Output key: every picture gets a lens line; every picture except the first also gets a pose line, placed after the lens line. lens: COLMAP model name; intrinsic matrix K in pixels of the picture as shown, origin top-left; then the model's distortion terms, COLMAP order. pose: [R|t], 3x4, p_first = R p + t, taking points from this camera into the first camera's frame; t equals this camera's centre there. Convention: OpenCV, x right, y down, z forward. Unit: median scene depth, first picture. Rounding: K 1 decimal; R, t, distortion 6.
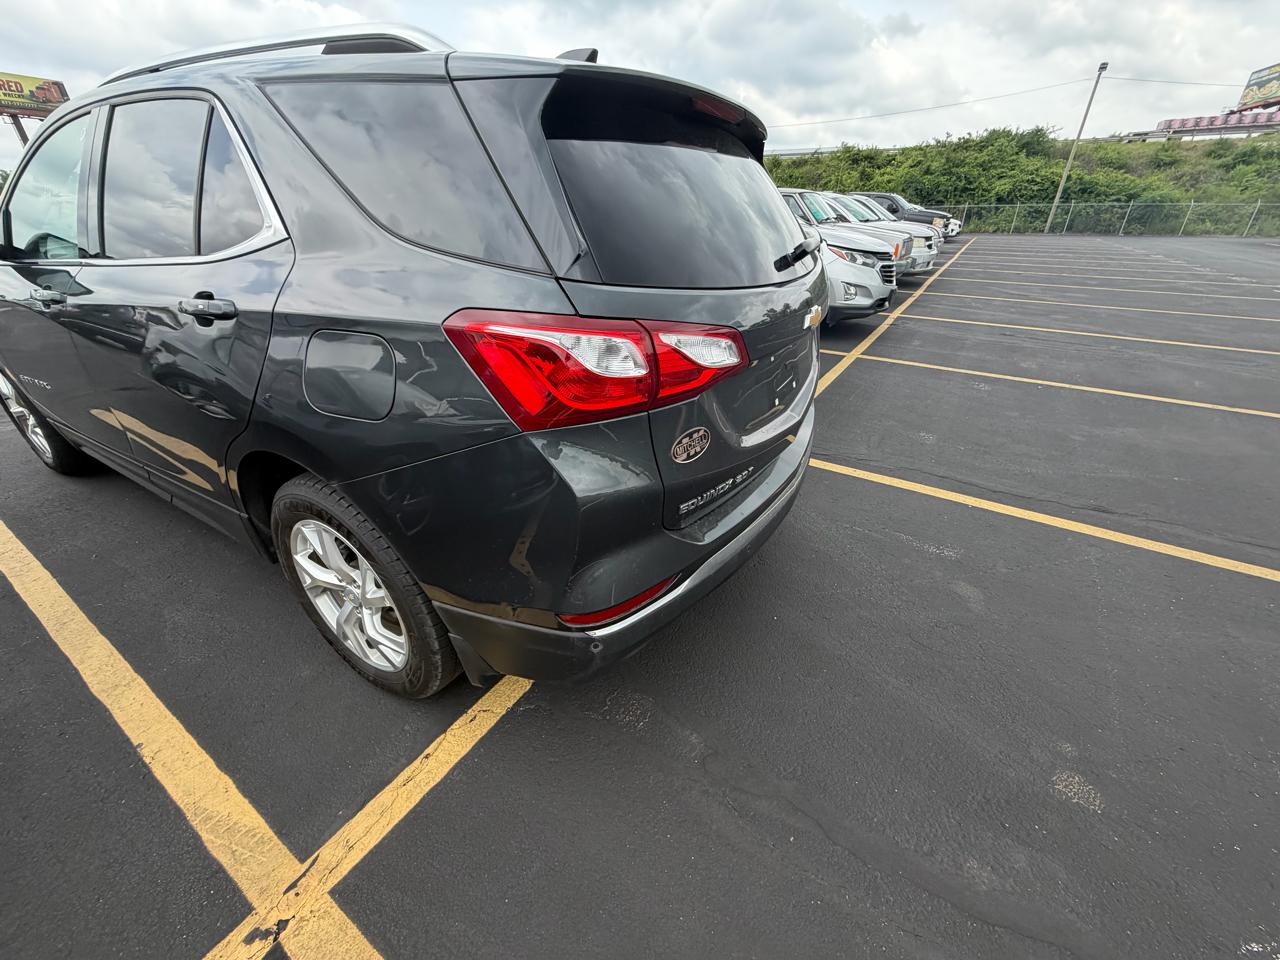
lens RADIAL K [[521.5, 0, 634.5], [0, 521.5, 495.7], [0, 0, 1]] dist [-0.001078, 0.001114]
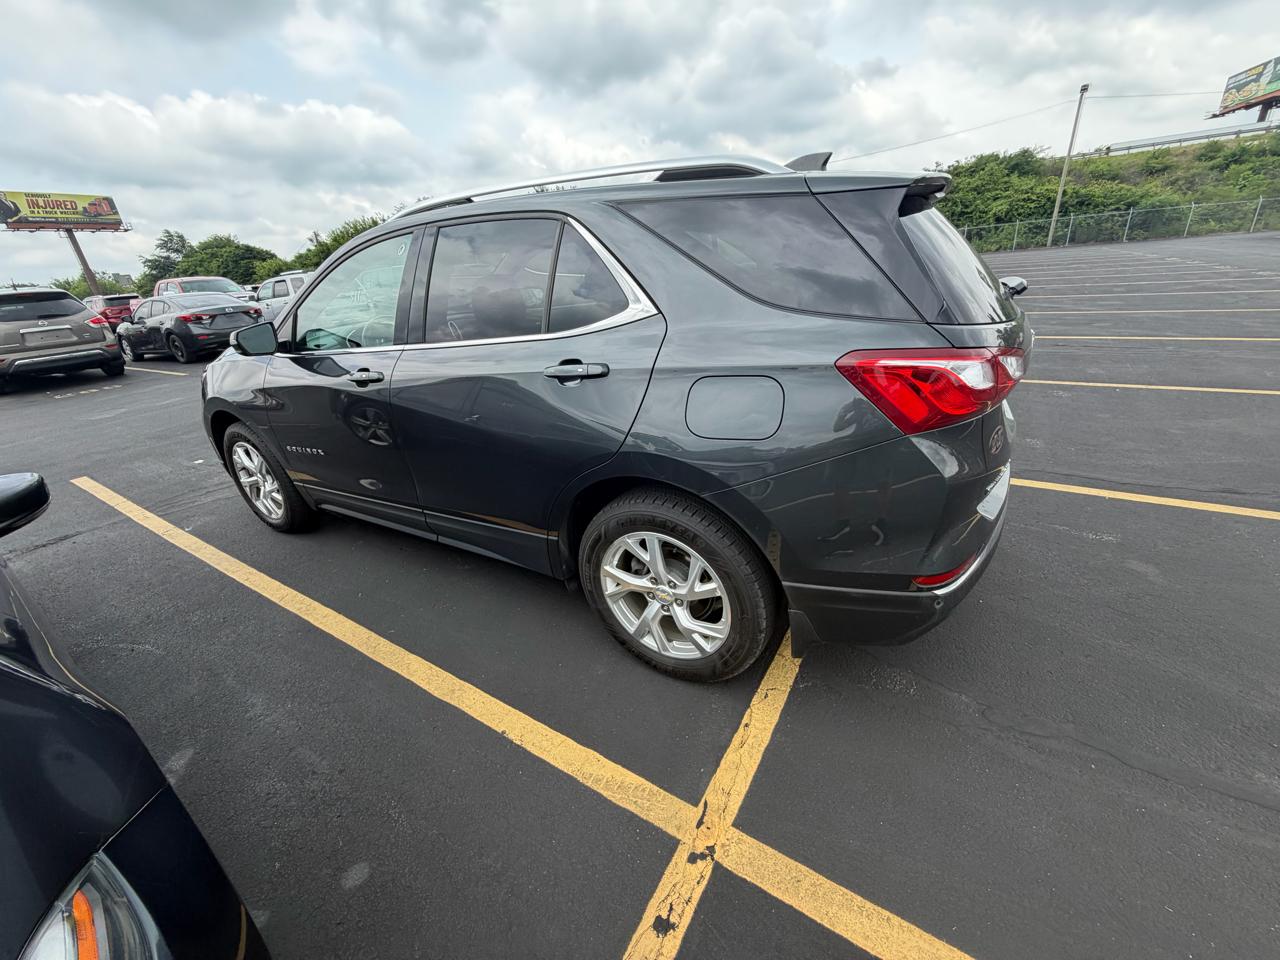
lens RADIAL K [[519.8, 0, 643.7], [0, 519.8, 497.1], [0, 0, 1]] dist [0.002095, 0.000200]
pose [[0.996555, -0.077888, -0.028474, -0.405328], [0.075499, 0.994162, -0.077081, 0.041260], [0.034311, 0.074666, 0.996618, -0.165169]]
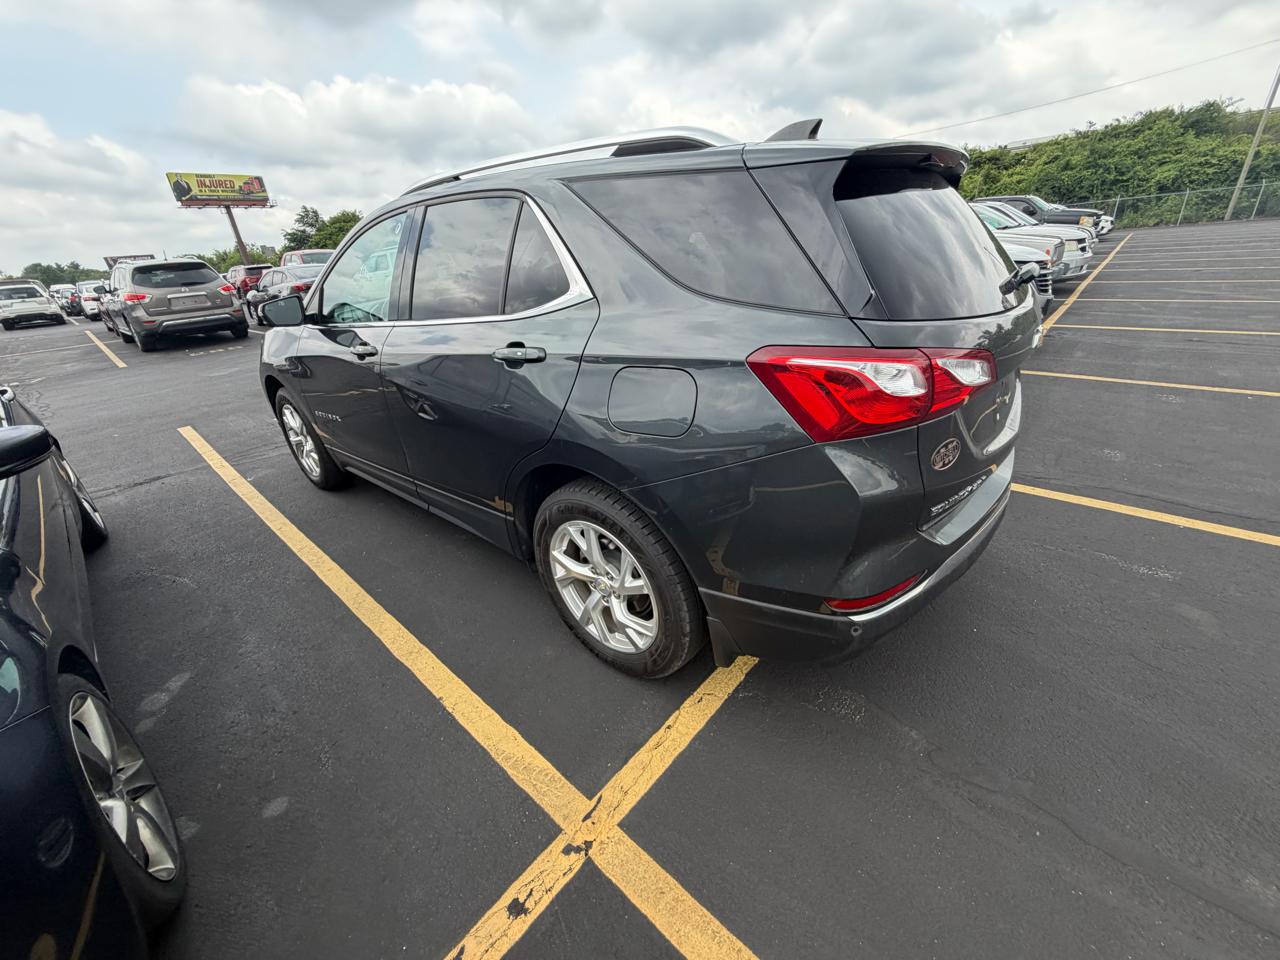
lens RADIAL K [[521.5, 0, 634.5], [0, 521.5, 495.7], [0, 0, 1]] dist [-0.001078, 0.001114]
pose [[0.982221, 0.005363, -0.187654, -0.188005], [-0.014111, 0.998873, -0.045315, 0.028866], [0.187199, 0.047157, 0.981189, -0.127245]]
